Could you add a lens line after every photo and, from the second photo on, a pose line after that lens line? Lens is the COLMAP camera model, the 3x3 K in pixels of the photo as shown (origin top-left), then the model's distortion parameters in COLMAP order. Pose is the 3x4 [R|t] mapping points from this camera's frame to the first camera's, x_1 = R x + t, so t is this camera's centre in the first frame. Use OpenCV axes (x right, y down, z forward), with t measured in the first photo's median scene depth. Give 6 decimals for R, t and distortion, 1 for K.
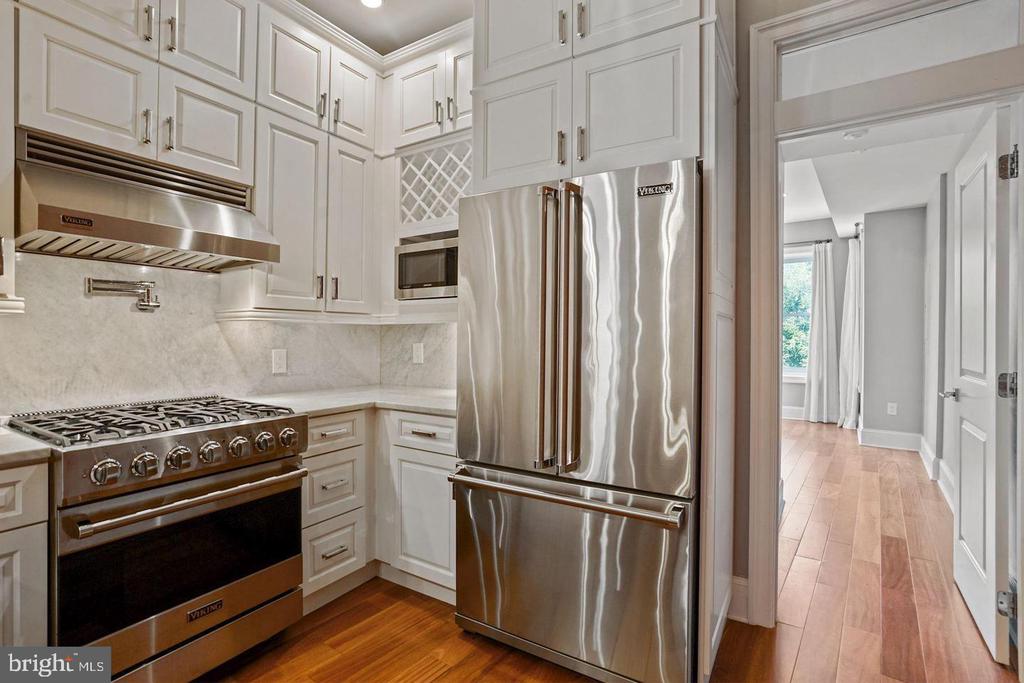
lens RADIAL K [[477.1, 0, 508.7], [0, 477.1, 344.1], [0, 0, 1]] dist [-0.030857, -0.000335]
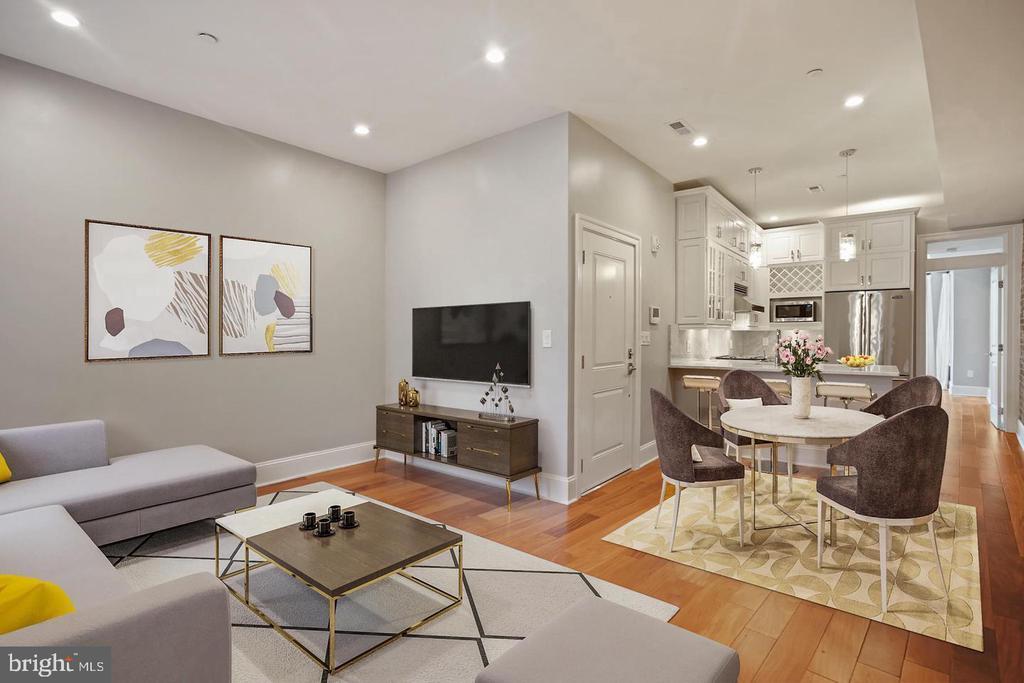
lens RADIAL K [[477.1, 0, 514.1], [0, 477.1, 342.5], [0, 0, 1]] dist [-0.030857, -0.000335]
pose [[0.994456, -0.005896, -0.104990, -0.717548], [0.006489, 0.999965, 0.005315, 0.000270], [0.104955, -0.005967, 0.994459, -0.930034]]
